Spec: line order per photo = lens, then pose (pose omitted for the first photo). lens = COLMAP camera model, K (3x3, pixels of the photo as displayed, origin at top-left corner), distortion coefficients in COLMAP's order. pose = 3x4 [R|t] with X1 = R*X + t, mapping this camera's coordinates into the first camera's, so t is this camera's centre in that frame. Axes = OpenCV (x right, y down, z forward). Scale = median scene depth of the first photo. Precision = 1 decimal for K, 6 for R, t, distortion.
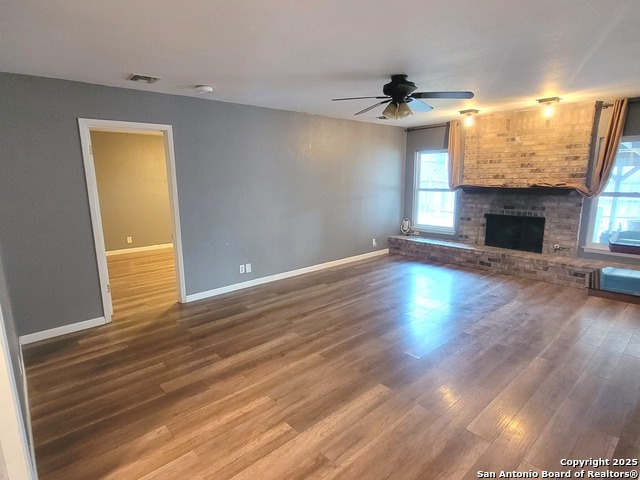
lens RADIAL K [[348.2, 0, 320.0], [0, 348.2, 240.0], [0, 0, 1]] dist [0.006150, 0.000361]
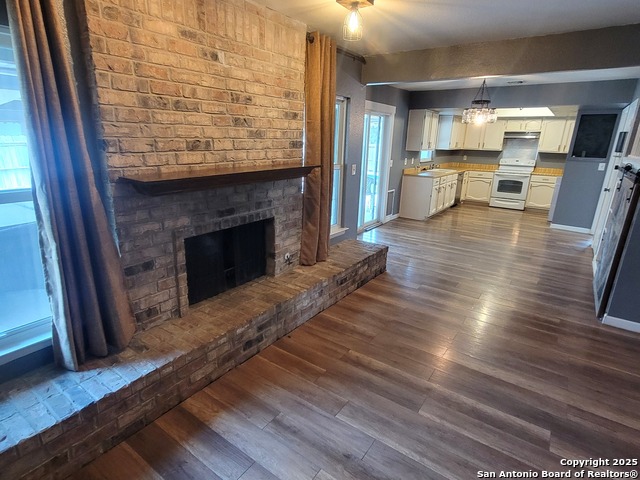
lens RADIAL K [[348.2, 0, 320.0], [0, 348.2, 240.0], [0, 0, 1]] dist [0.006150, 0.000361]
pose [[-0.206453, -0.273717, 0.939392, 0.065187], [0.153818, 0.939058, 0.307425, -0.187456], [-0.966290, 0.207964, -0.151768, 0.977072]]
